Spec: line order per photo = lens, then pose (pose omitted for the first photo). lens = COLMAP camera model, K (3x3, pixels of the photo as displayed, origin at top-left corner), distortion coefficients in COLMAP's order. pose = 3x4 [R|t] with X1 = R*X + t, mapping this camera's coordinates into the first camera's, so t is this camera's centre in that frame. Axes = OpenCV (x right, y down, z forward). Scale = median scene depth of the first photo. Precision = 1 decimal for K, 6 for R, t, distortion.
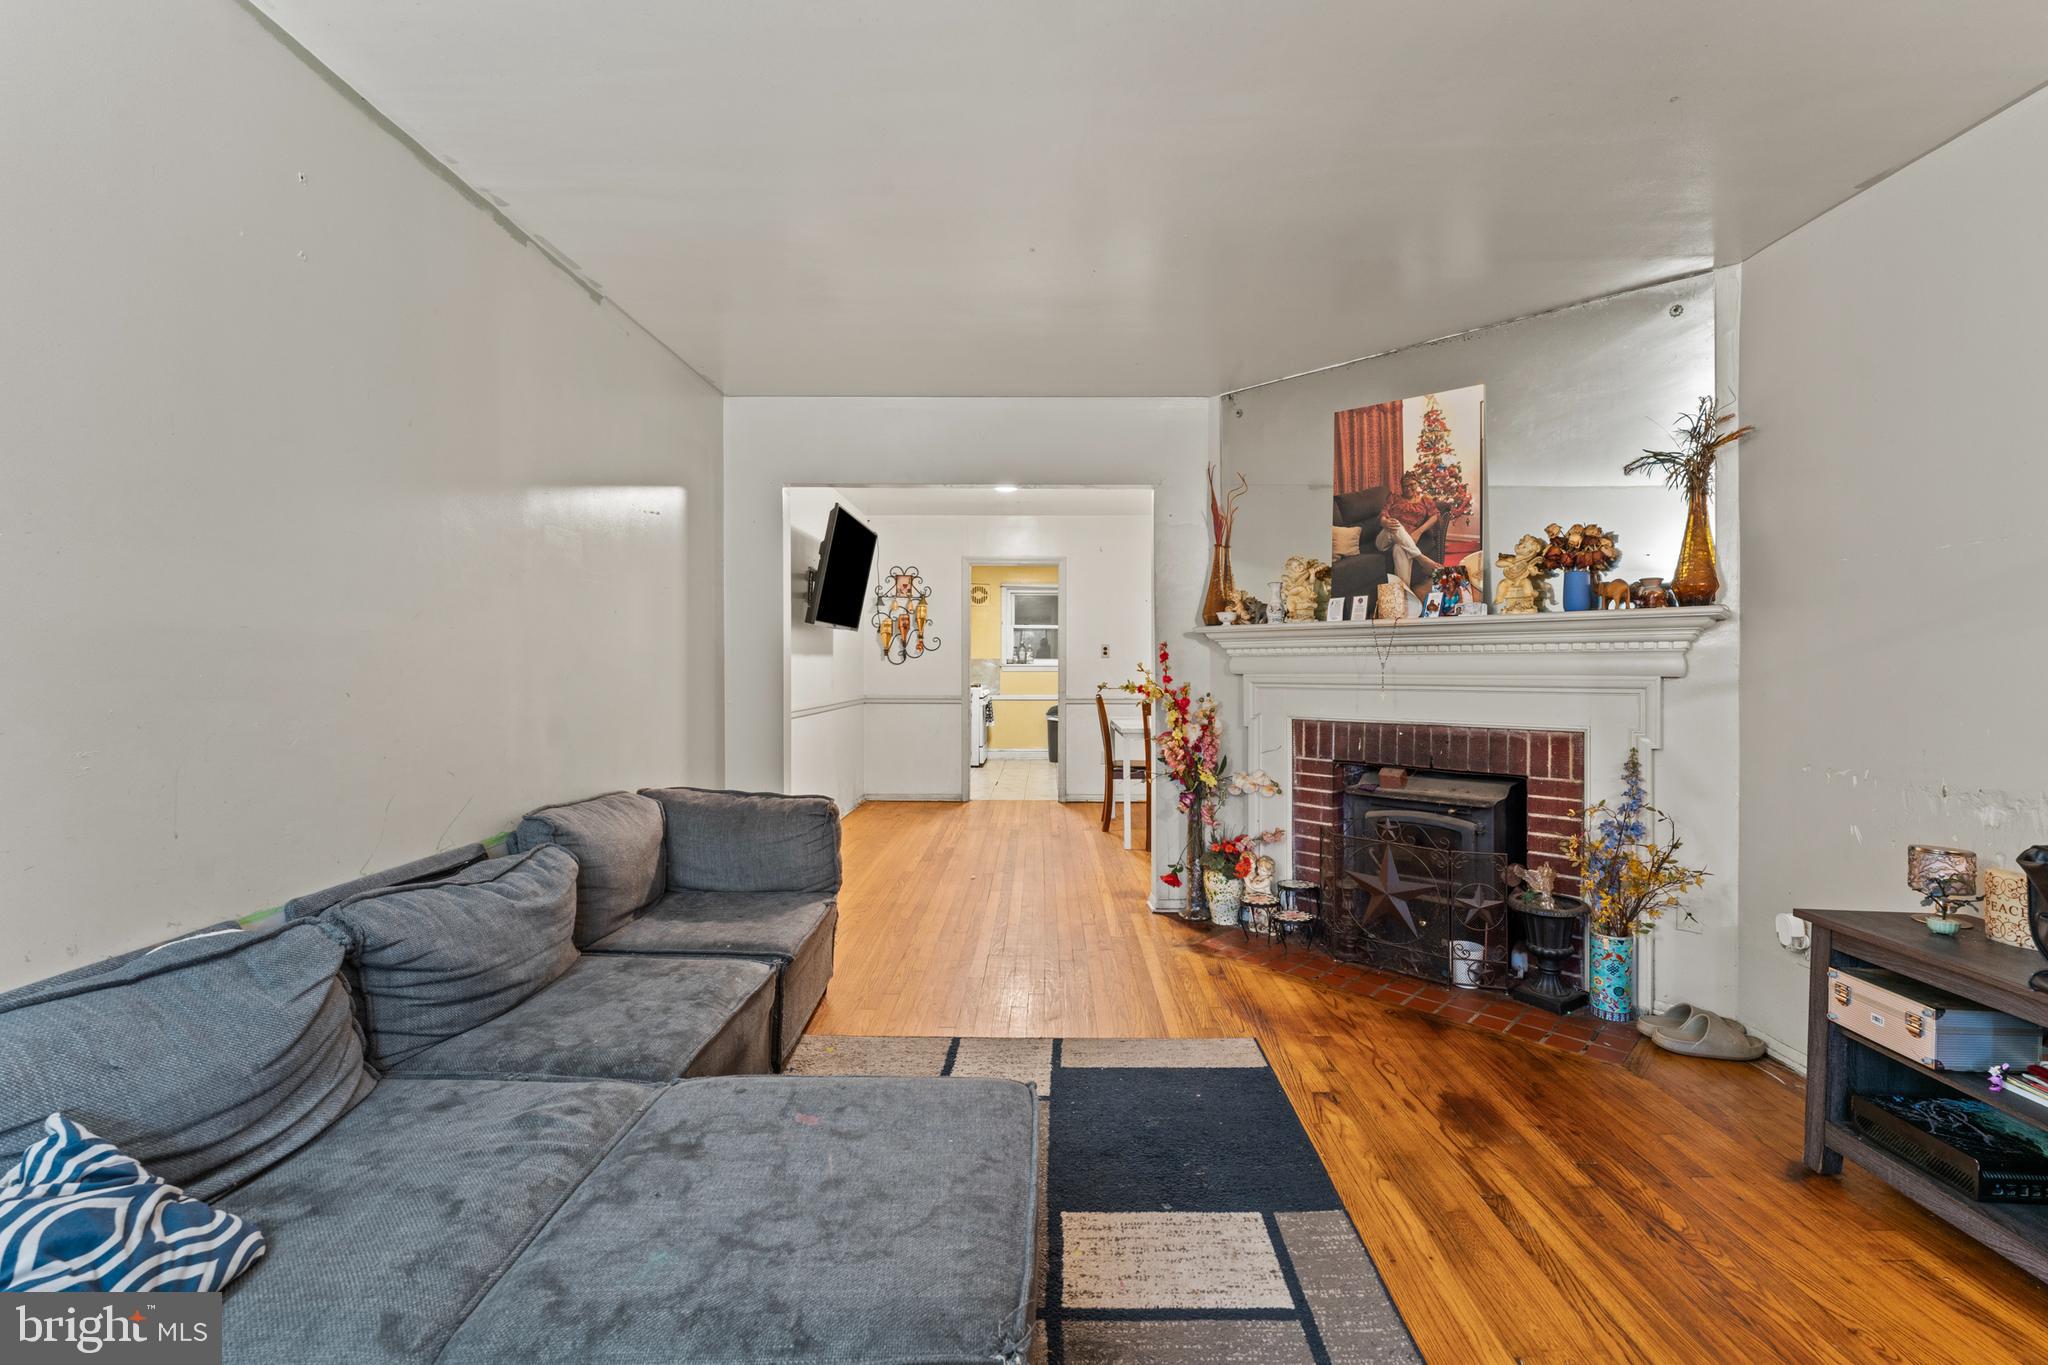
lens RADIAL K [[859.6, 0, 1024.7], [0, 859.6, 670.6], [0, 0, 1]] dist [-0.000490, -0.000031]
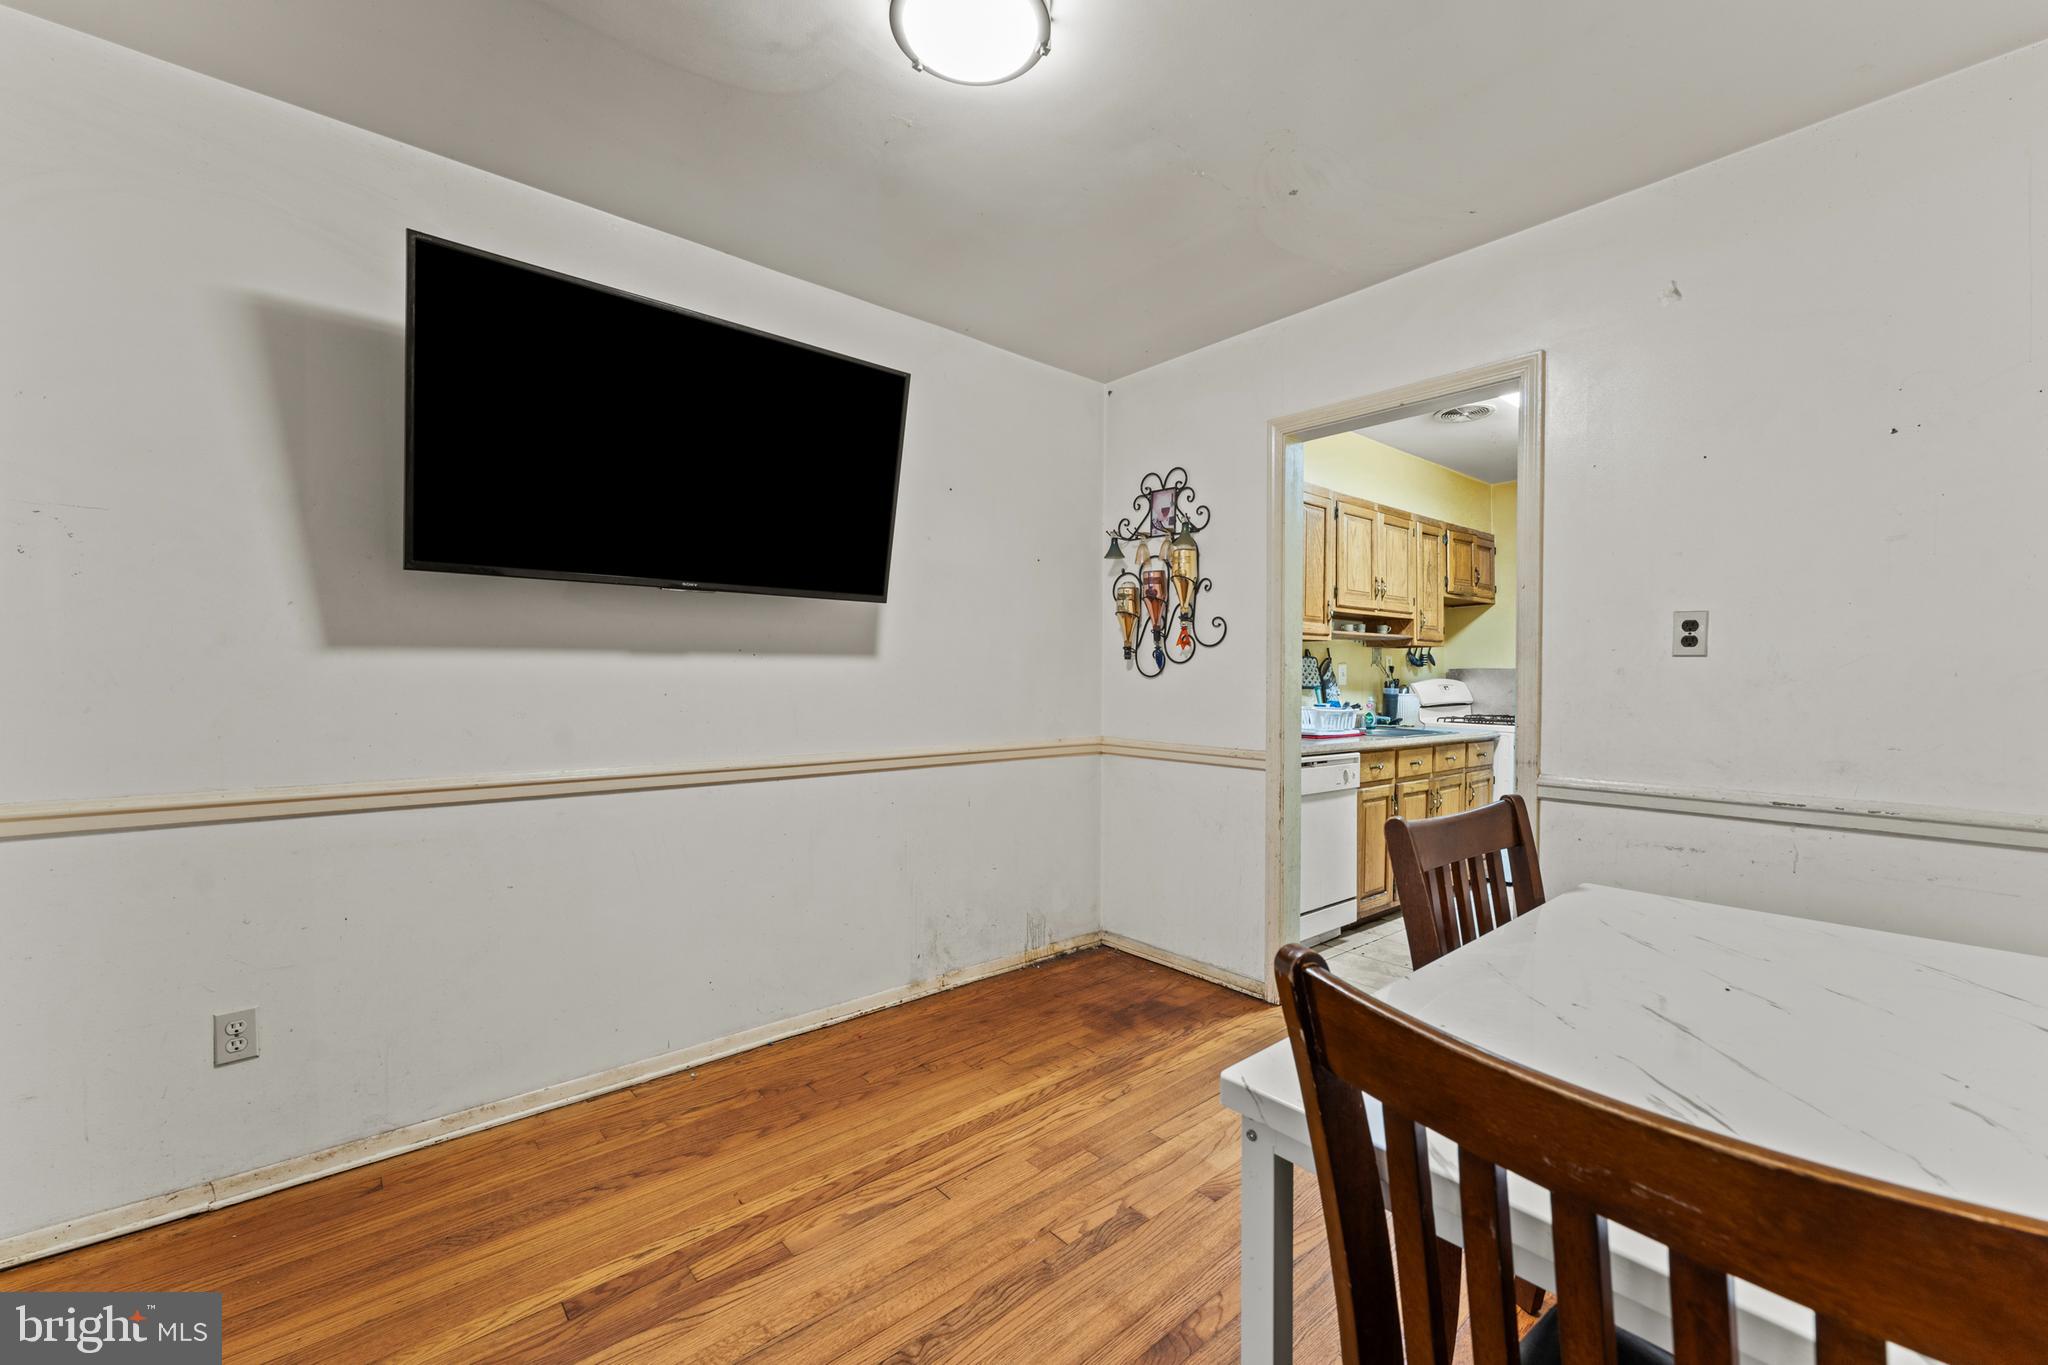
lens RADIAL K [[822.4, 0, 1043.7], [0, 822.4, 685.9], [0, 0, 1]] dist [-0.000682, 0.000082]
pose [[0.677153, 0.010561, -0.735767, 0.150487], [-0.009772, 0.999938, 0.005360, -0.004229], [0.735777, 0.003560, 0.677214, 0.646837]]
